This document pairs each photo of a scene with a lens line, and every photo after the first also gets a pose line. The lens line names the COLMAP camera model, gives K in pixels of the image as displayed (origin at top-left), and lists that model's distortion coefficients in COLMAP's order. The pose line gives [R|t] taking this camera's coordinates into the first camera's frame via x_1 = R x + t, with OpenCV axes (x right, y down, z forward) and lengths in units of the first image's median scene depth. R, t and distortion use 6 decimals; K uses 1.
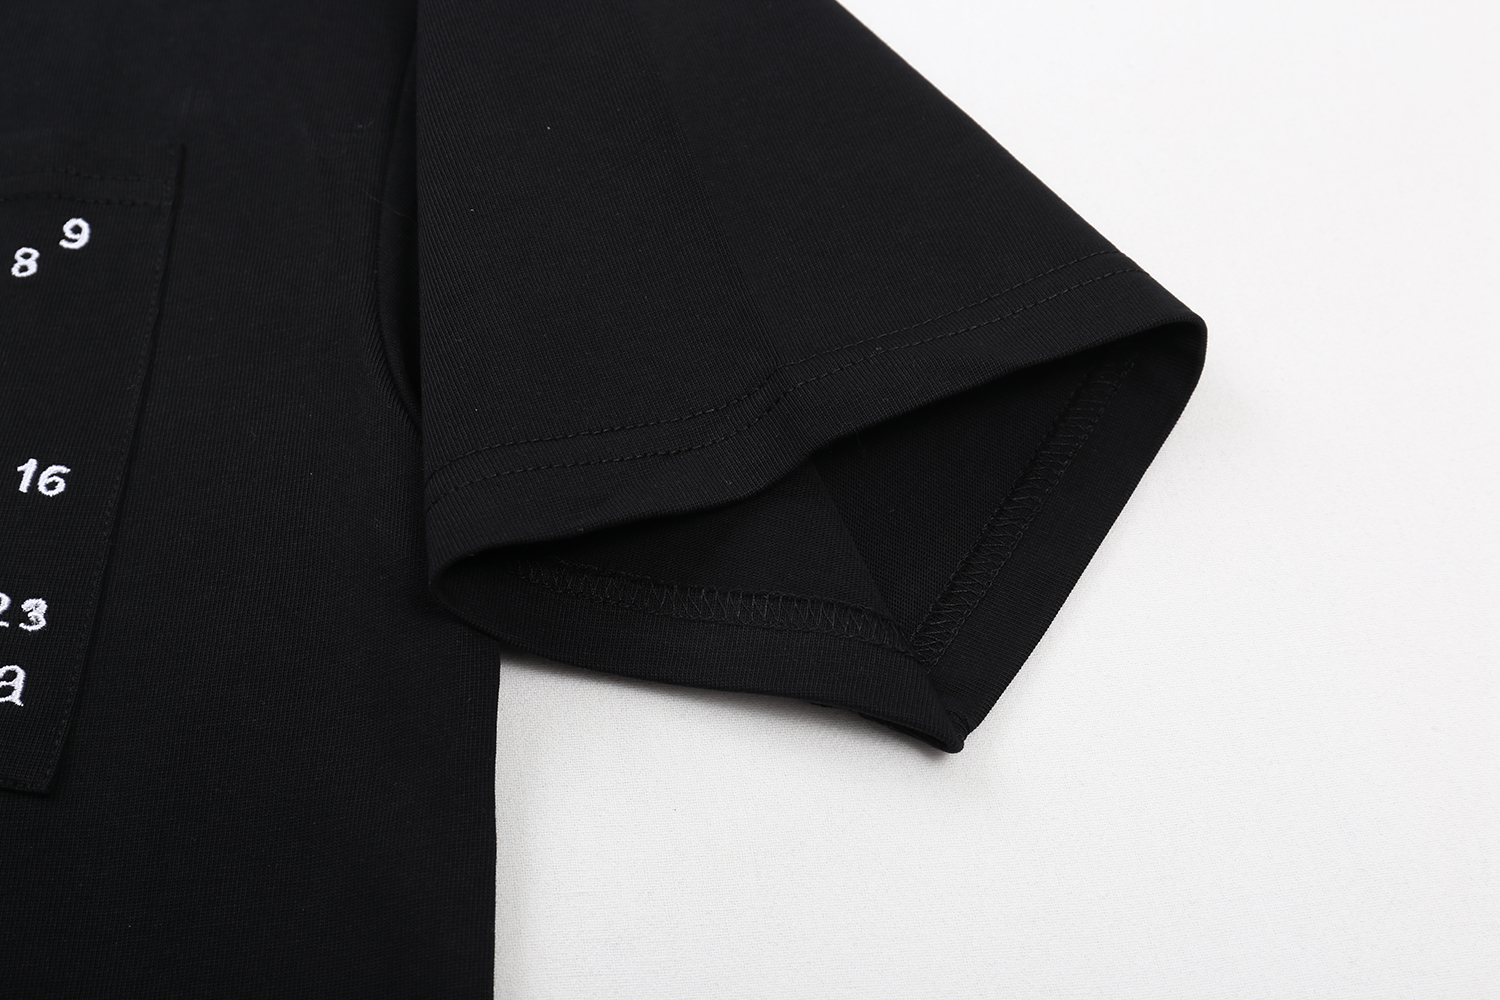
lens RADIAL K [[2359.6, 0, 750.6], [0, 2359.6, 500.9], [0, 0, 1]] dist [0.027594, 0.000000]
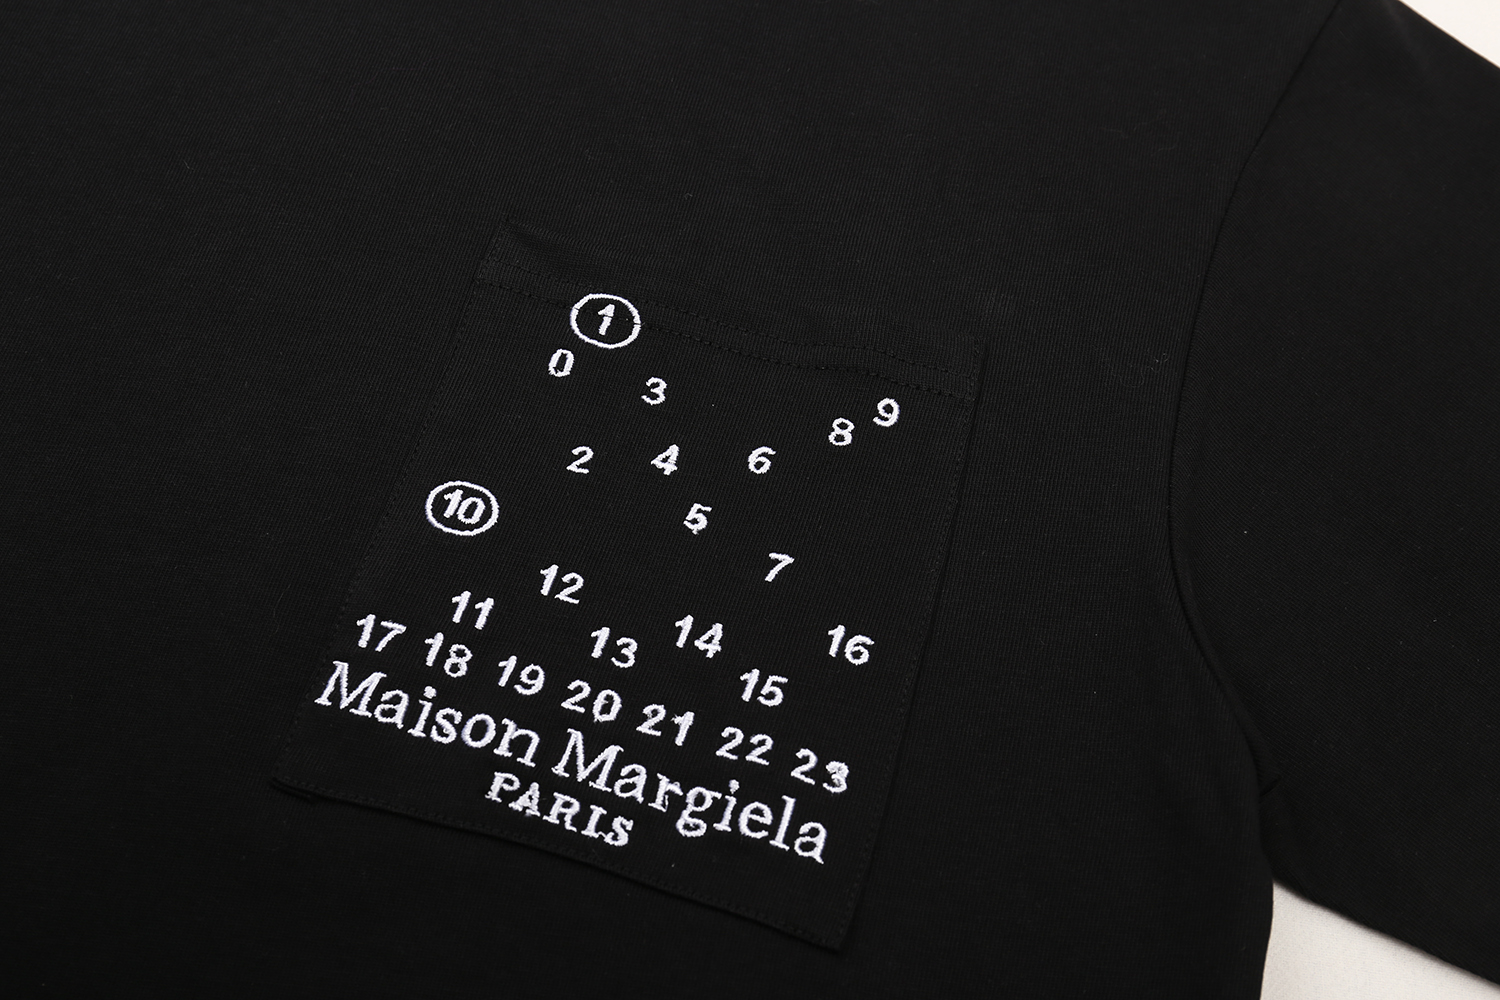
lens RADIAL K [[2154.4, 0, 749.6], [0, 2154.4, 499.6], [0, 0, 1]] dist [-0.139163, 0.000000]
pose [[0.977471, 0.193373, -0.084600, -0.273362], [-0.193475, 0.981080, 0.007073, -0.073279], [0.084367, 0.009454, 0.996390, 0.013851]]
